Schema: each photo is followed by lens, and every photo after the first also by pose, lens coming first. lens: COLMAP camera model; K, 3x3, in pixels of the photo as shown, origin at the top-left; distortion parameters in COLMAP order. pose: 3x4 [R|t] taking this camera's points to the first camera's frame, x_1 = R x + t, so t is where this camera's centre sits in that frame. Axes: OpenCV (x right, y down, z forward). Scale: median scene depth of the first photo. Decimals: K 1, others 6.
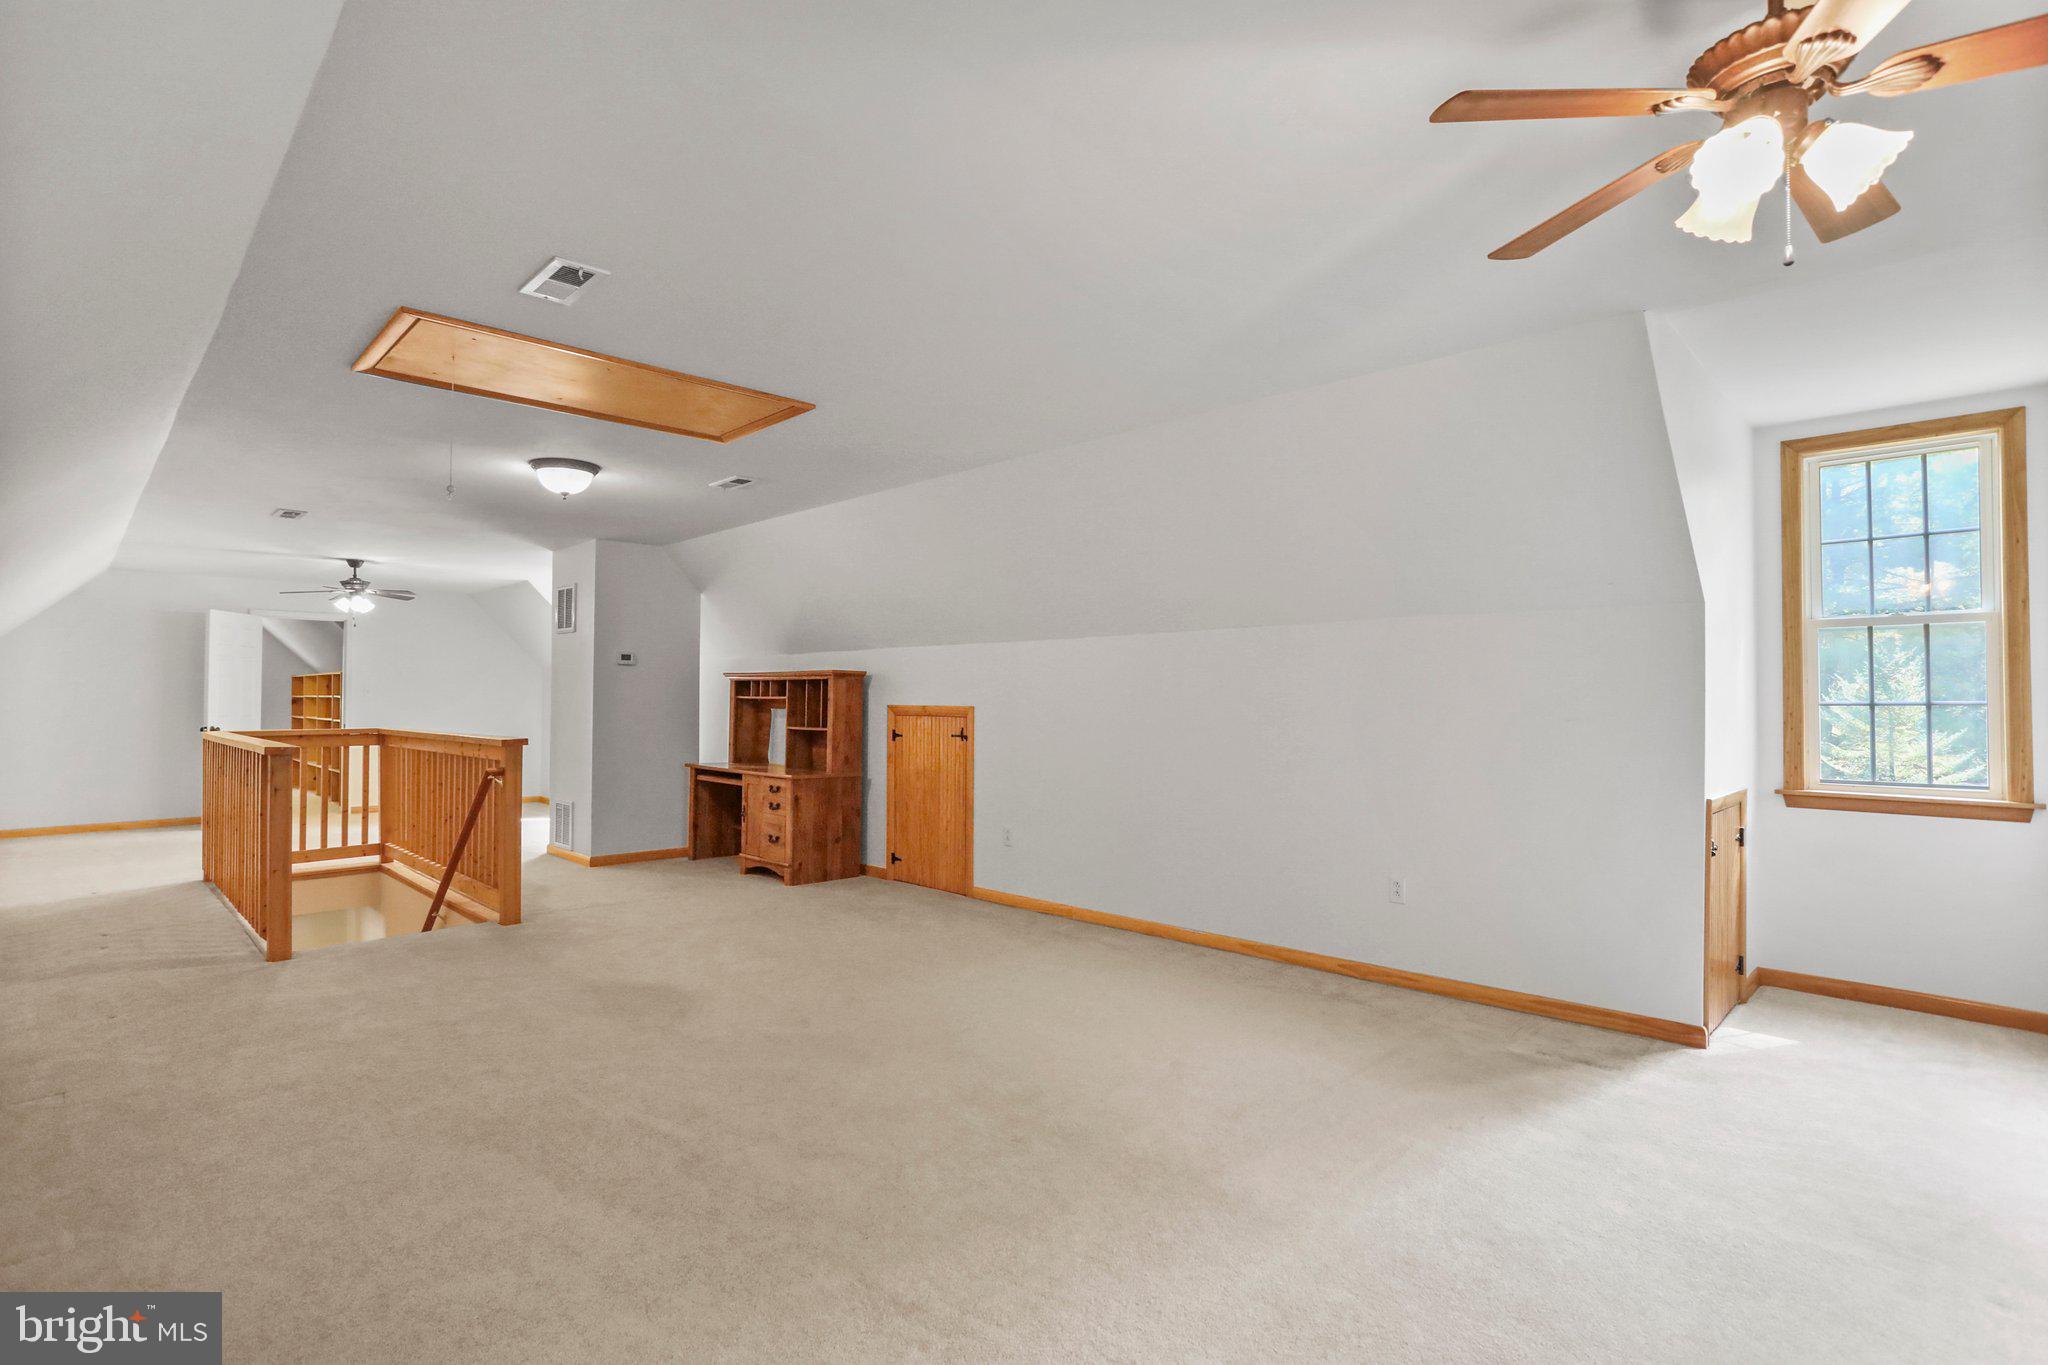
lens RADIAL K [[1004.9, 0, 1024.0], [0, 1004.9, 682.5], [0, 0, 1]] dist [-0.050381, -0.000012]
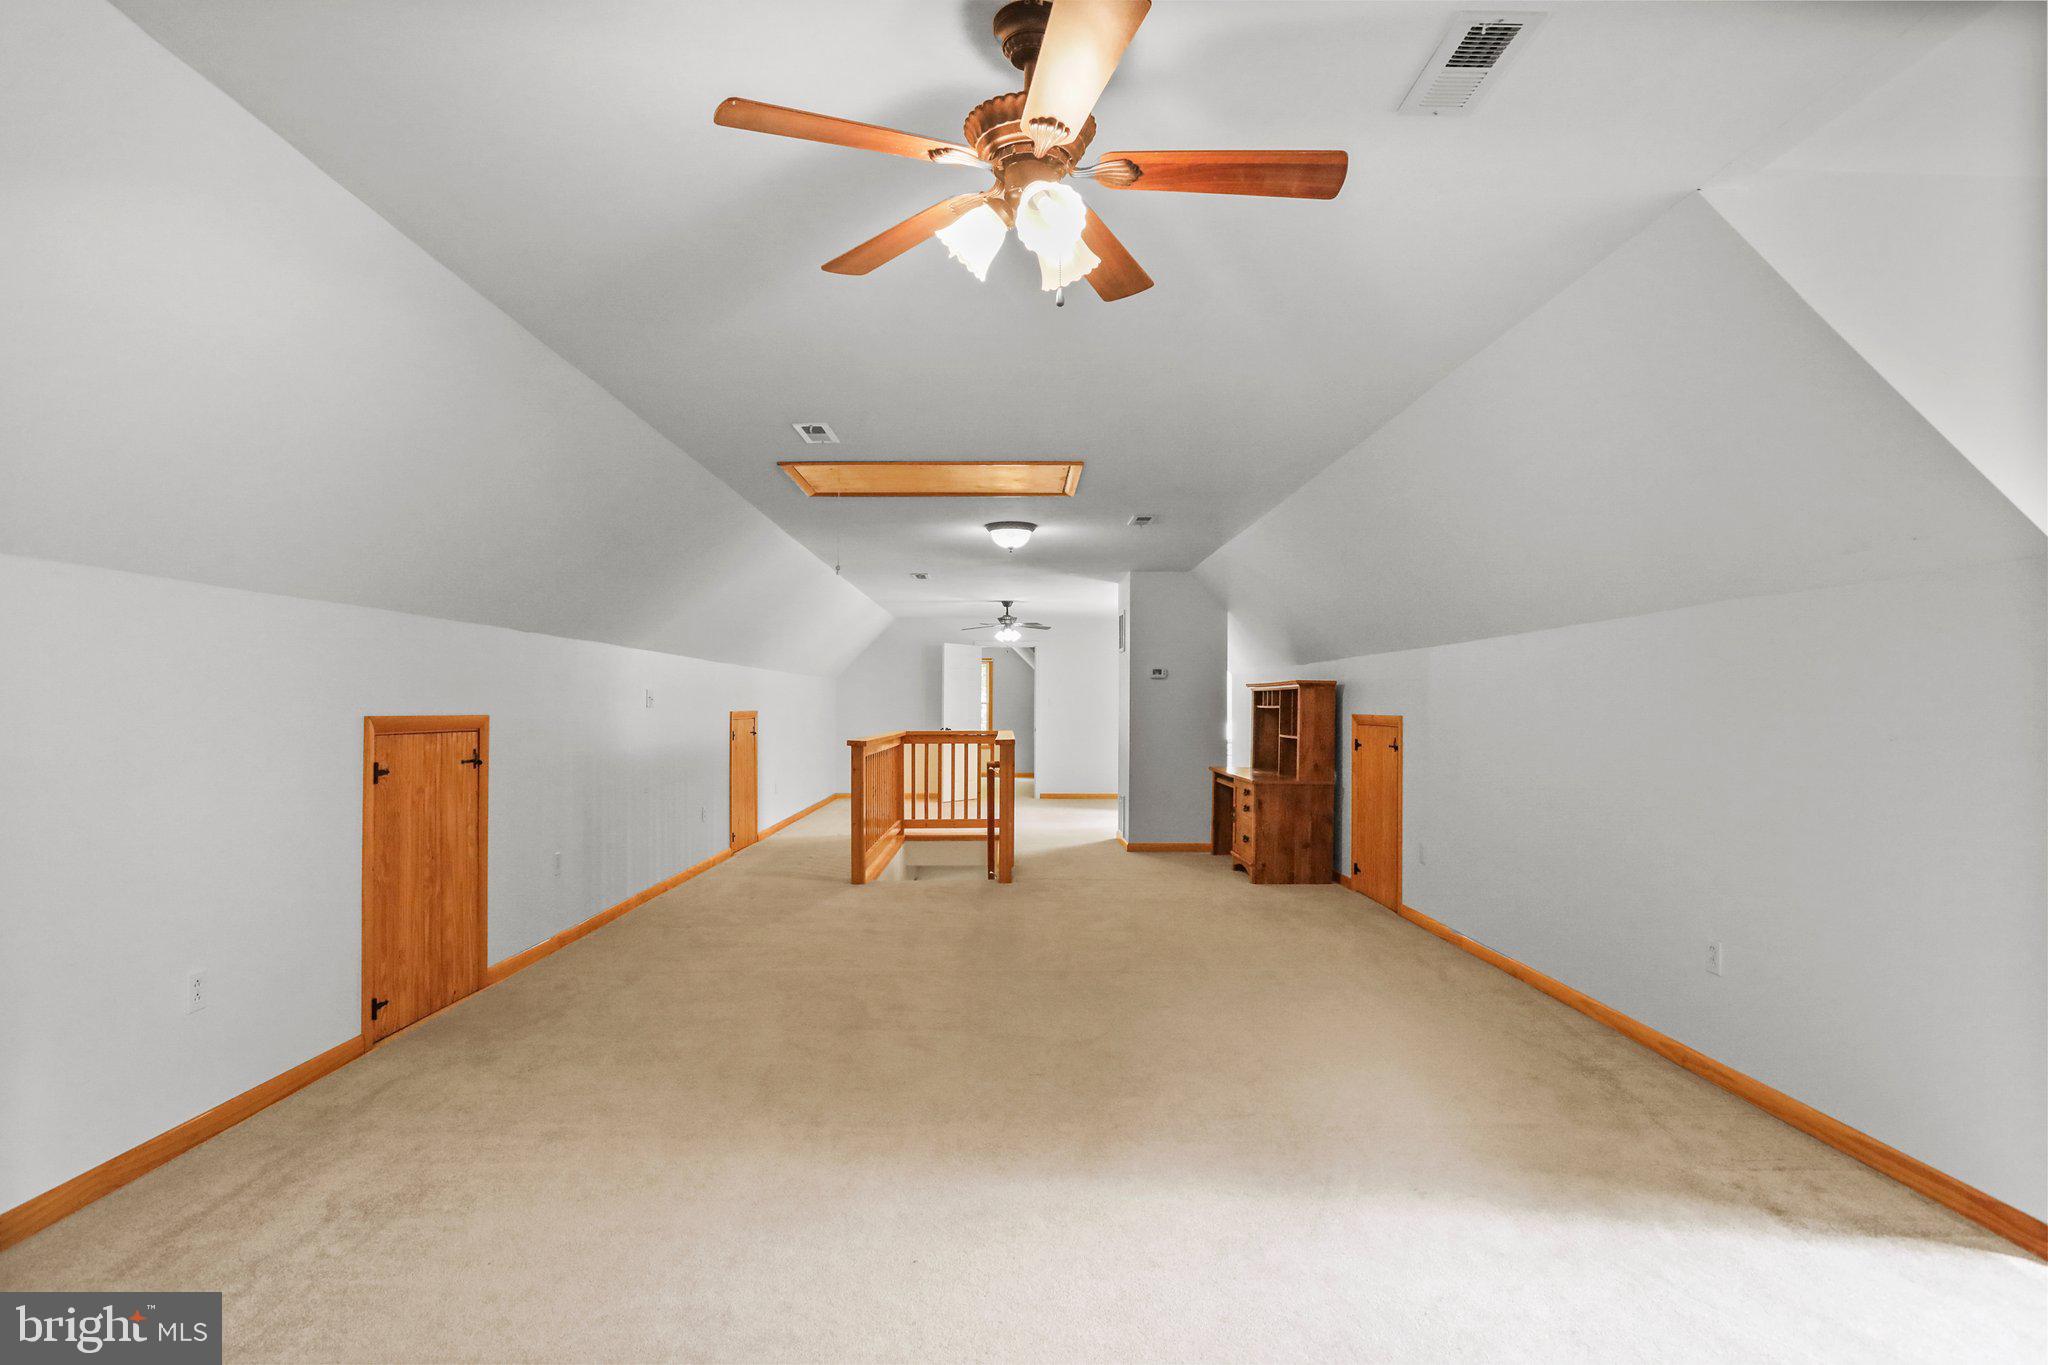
lens RADIAL K [[1029.0, 0, 1024.0], [0, 1029.0, 682.5], [0, 0, 1]] dist [-0.021573, 0.002386]
pose [[0.730414, -0.019292, -0.682732, 0.324822], [0.015794, 0.999811, -0.011354, -0.002667], [0.682822, -0.002490, 0.730581, 0.033532]]
